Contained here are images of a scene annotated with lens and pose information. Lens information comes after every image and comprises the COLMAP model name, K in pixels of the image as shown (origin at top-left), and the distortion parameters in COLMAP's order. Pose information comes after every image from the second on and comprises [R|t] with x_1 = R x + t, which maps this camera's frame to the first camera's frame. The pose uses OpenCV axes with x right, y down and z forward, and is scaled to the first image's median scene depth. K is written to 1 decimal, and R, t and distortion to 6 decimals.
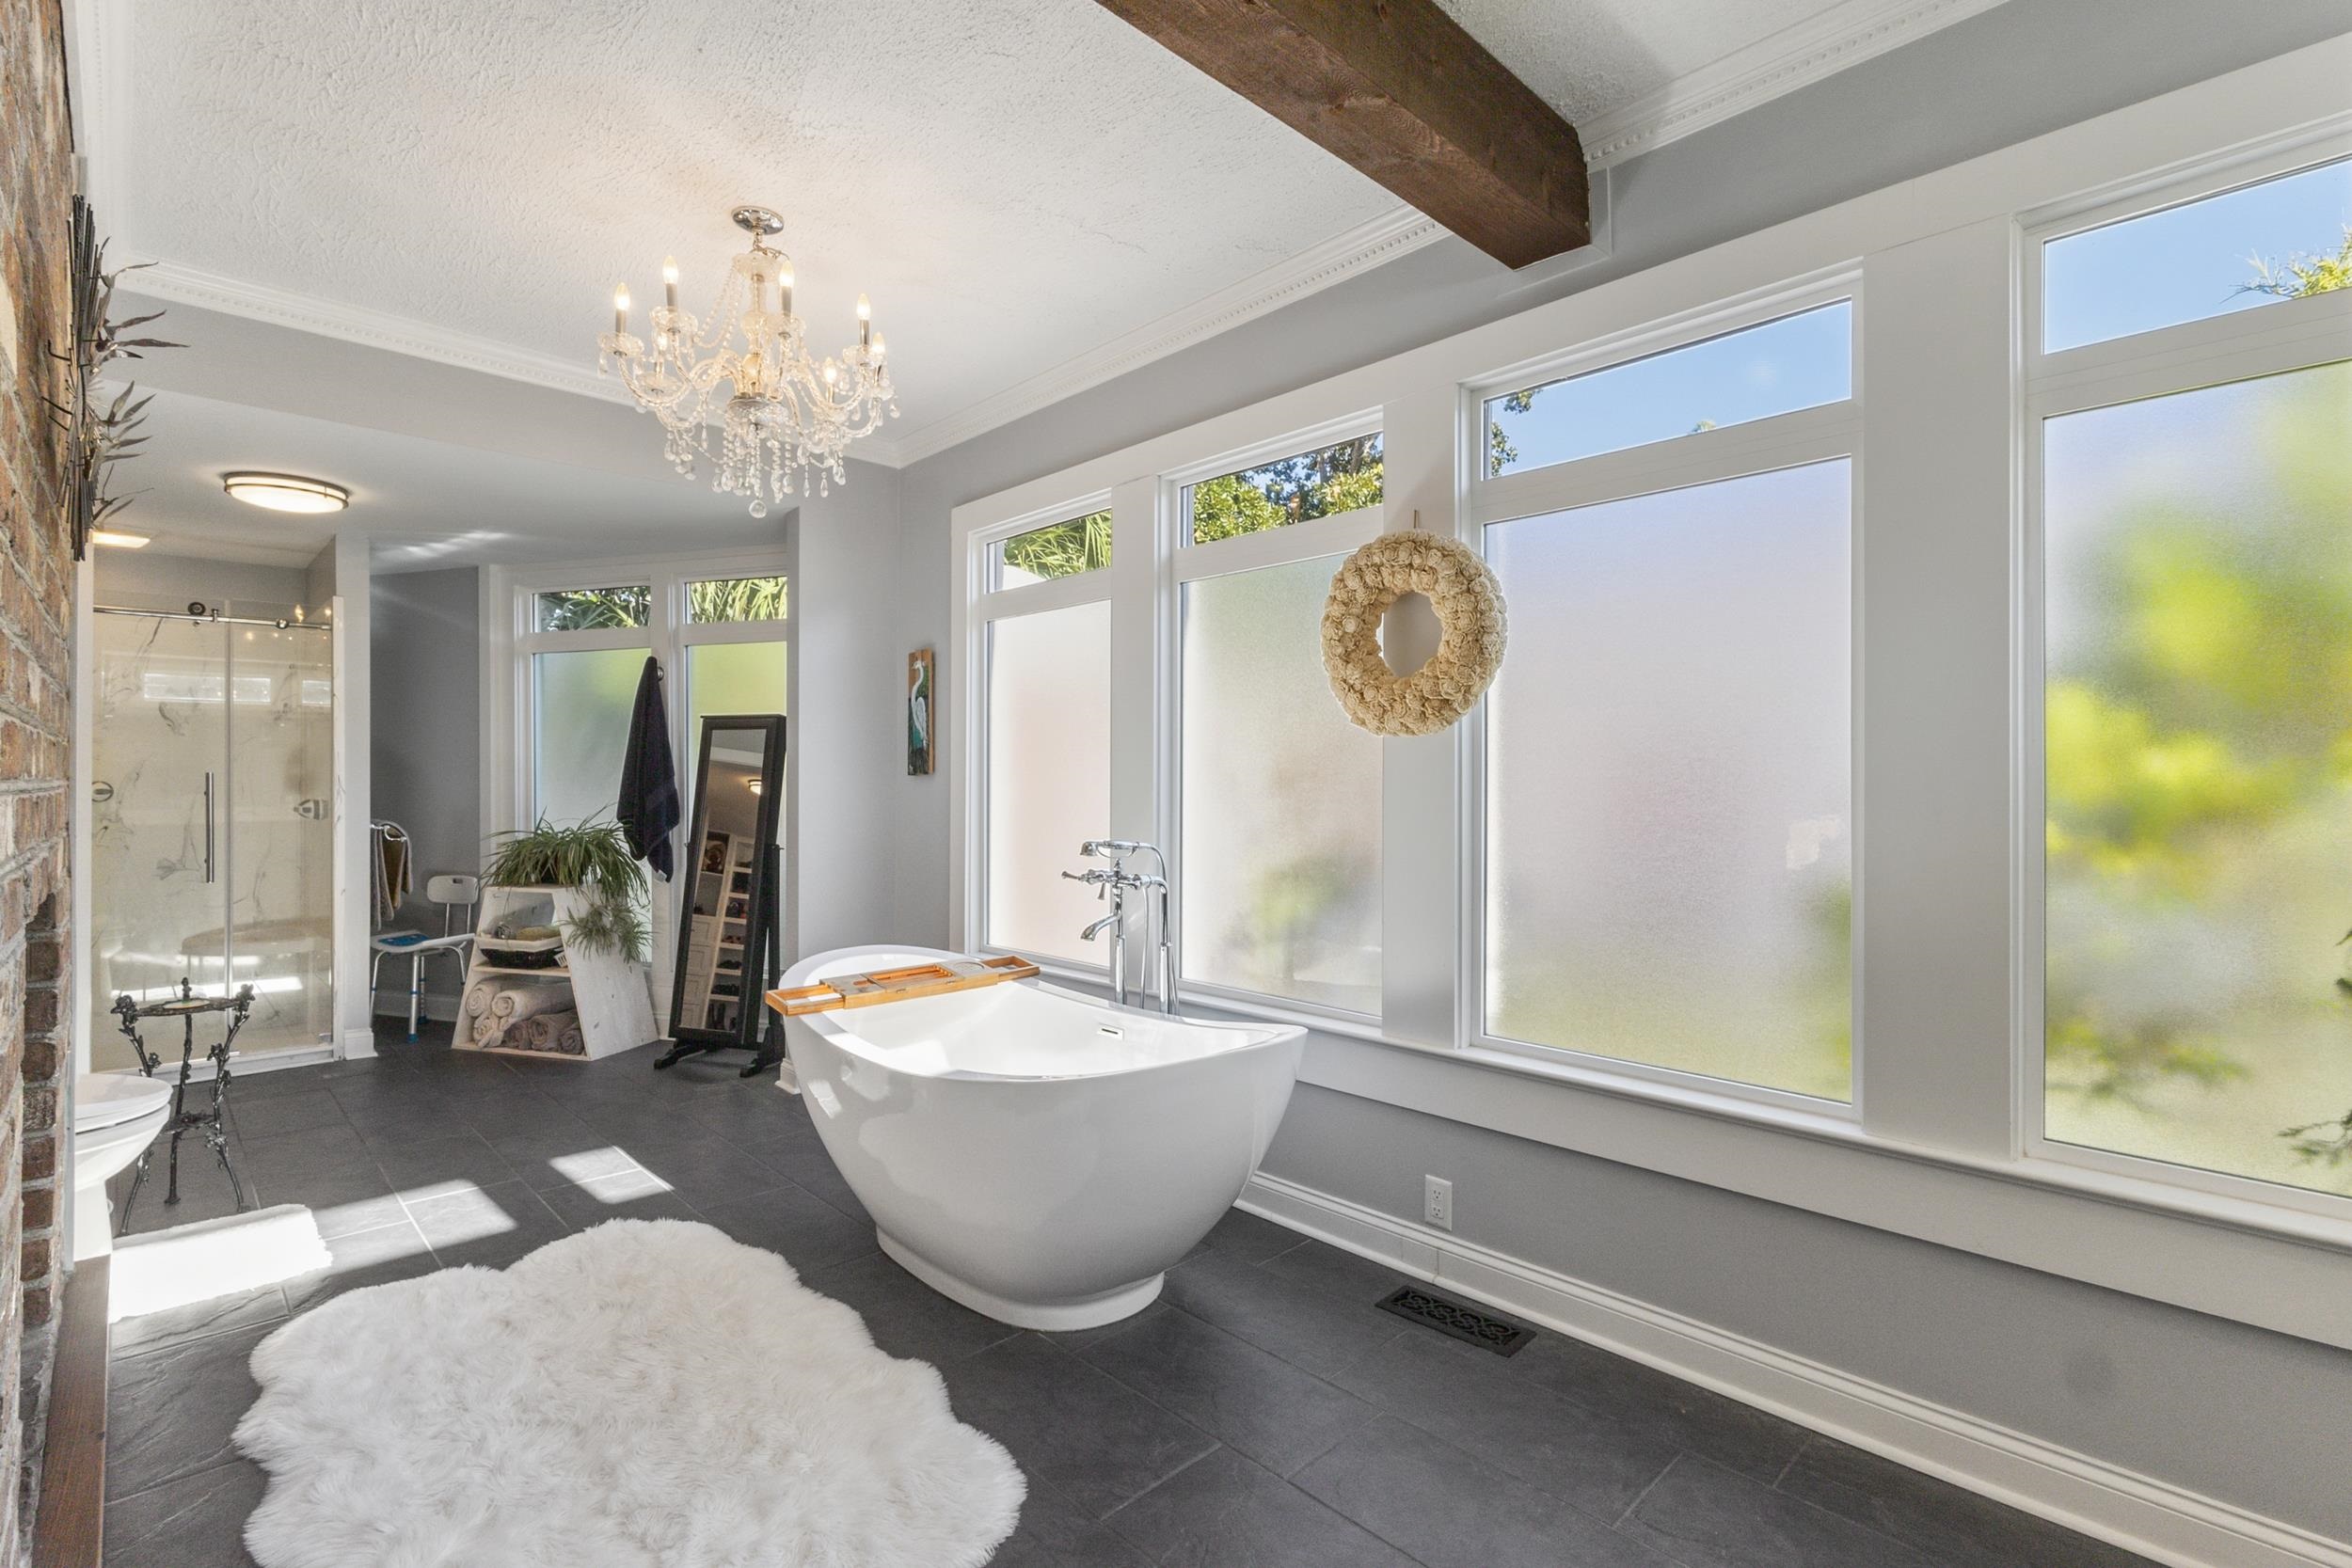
lens RADIAL K [[1078.5, 0, 1159.0], [0, 1078.5, 782.8], [0, 0, 1]] dist [0.004330, 0.000043]
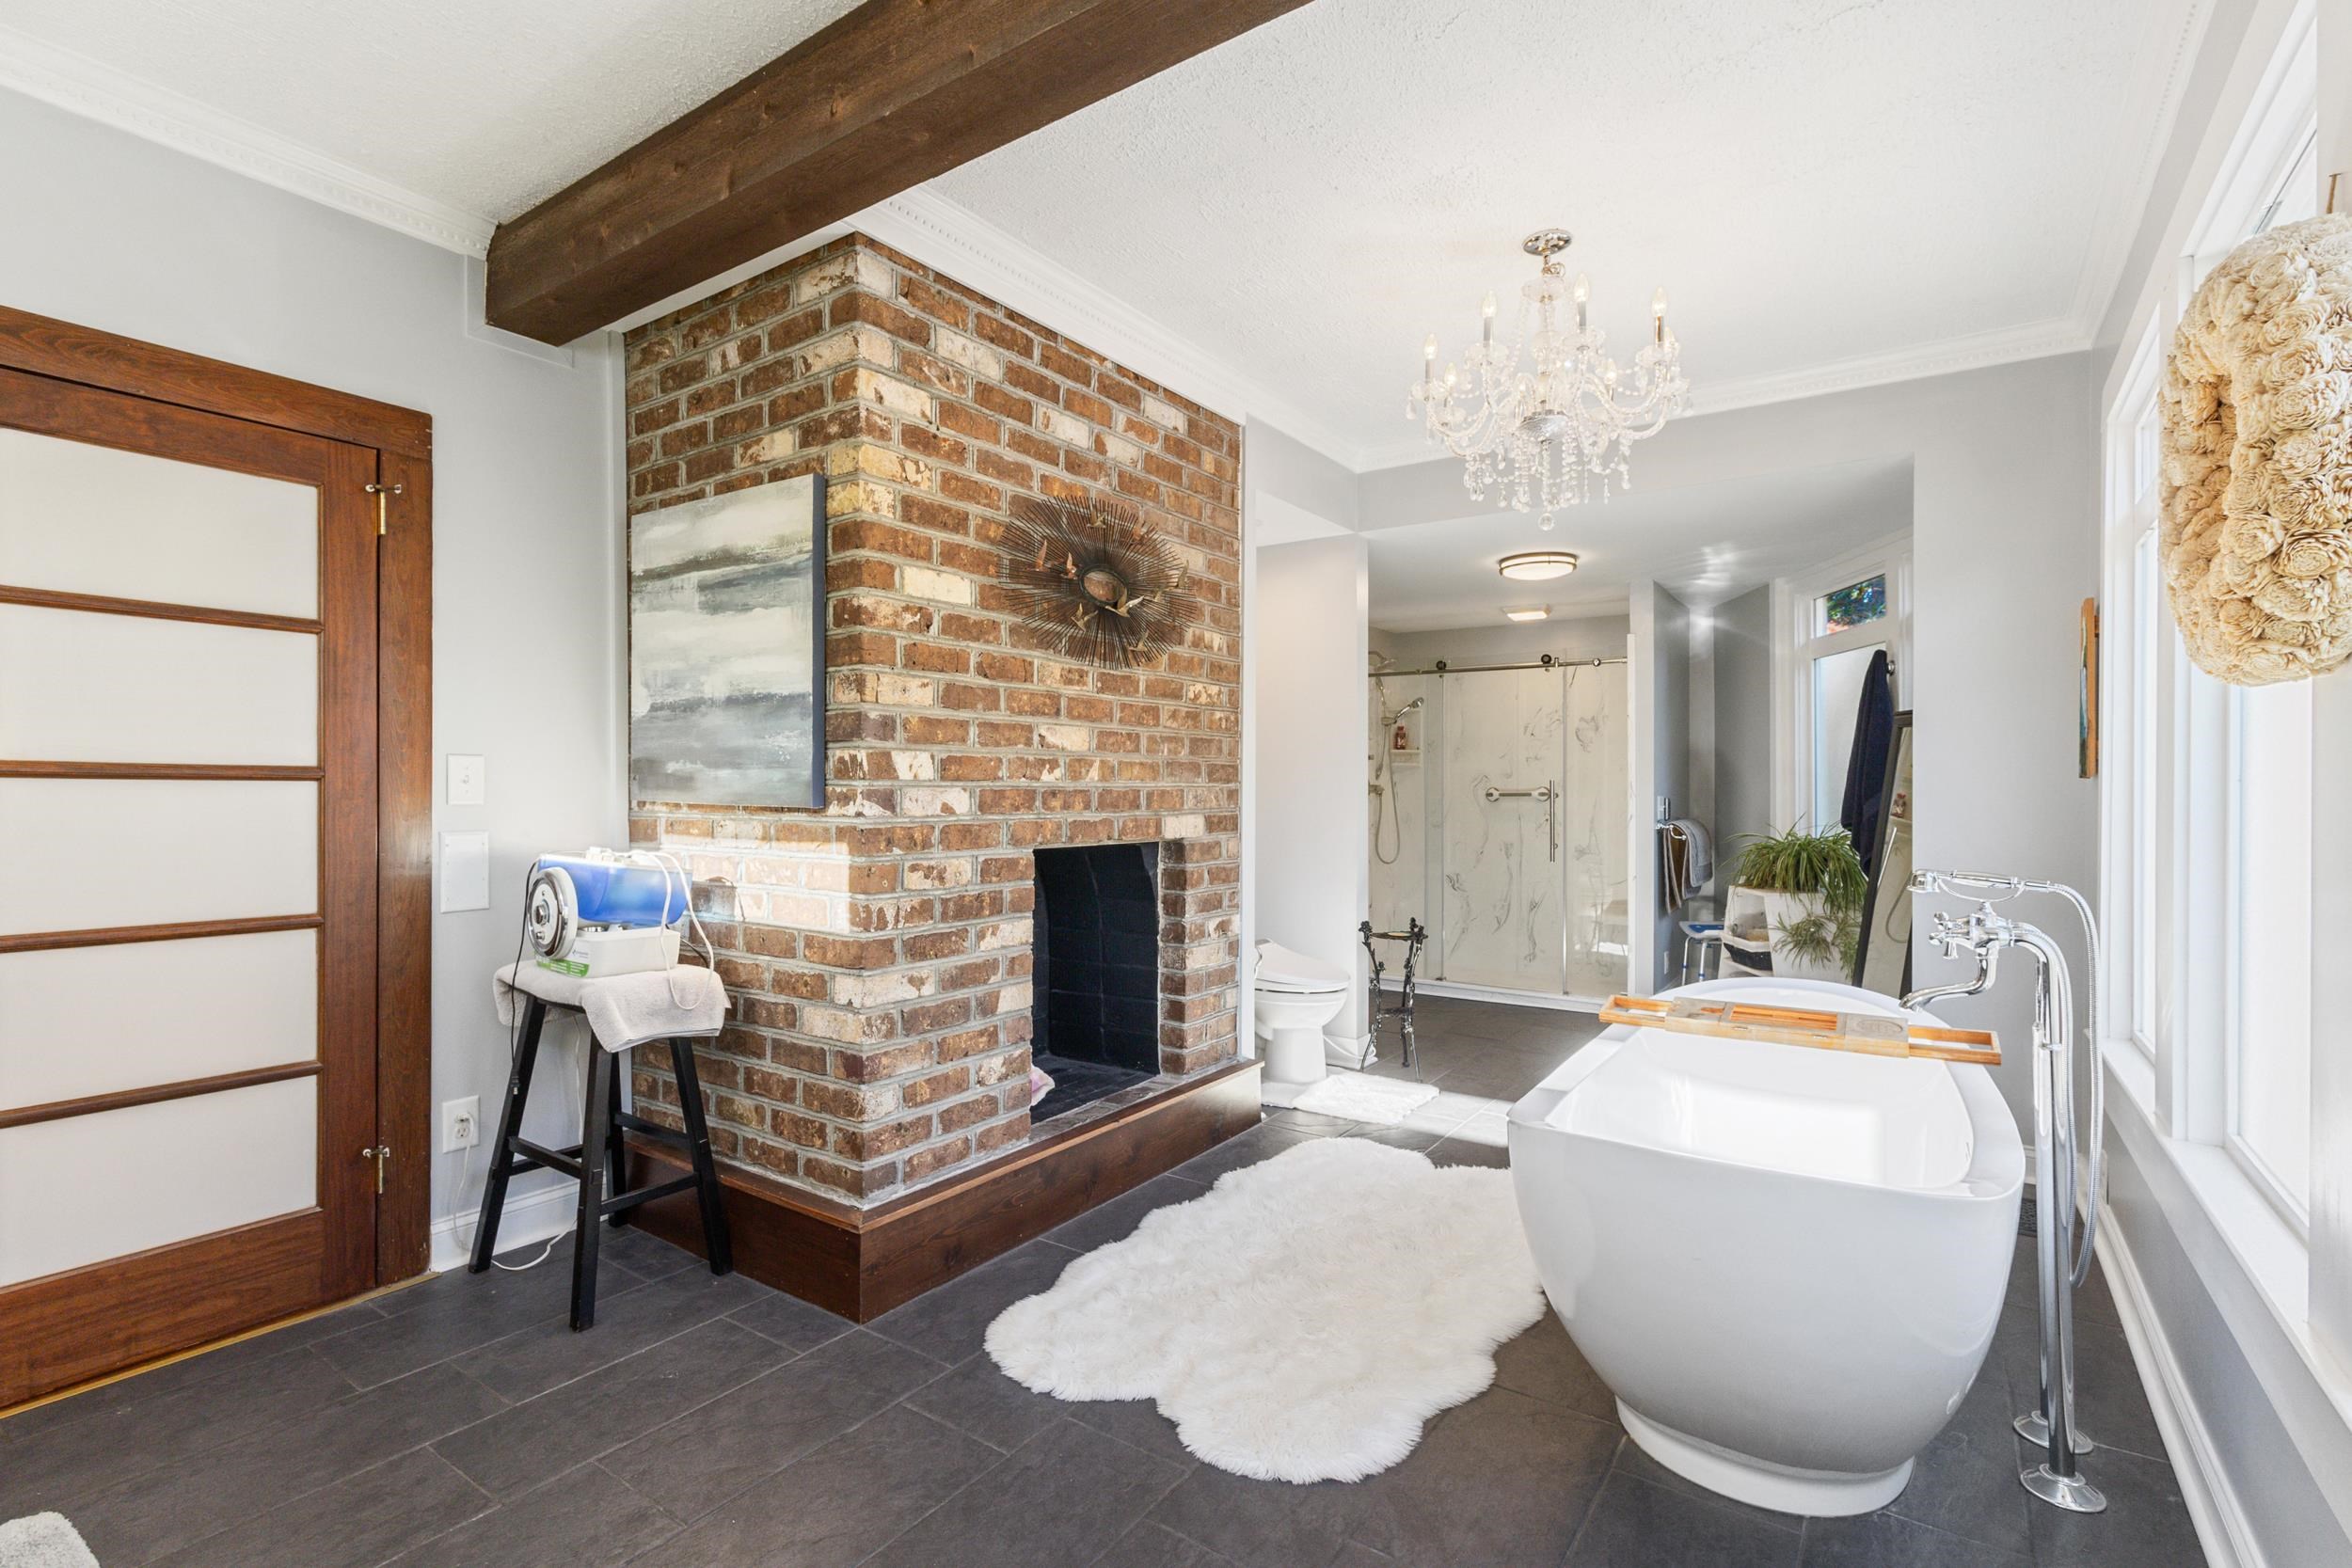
lens RADIAL K [[1078.5, 0, 1161.7], [0, 1078.5, 787.6], [0, 0, 1]] dist [0.004330, 0.000043]
pose [[0.198543, -0.003886, -0.980084, 0.323407], [-0.004447, 0.999978, -0.004865, 0.006295], [0.980082, 0.005324, 0.198522, 0.241452]]
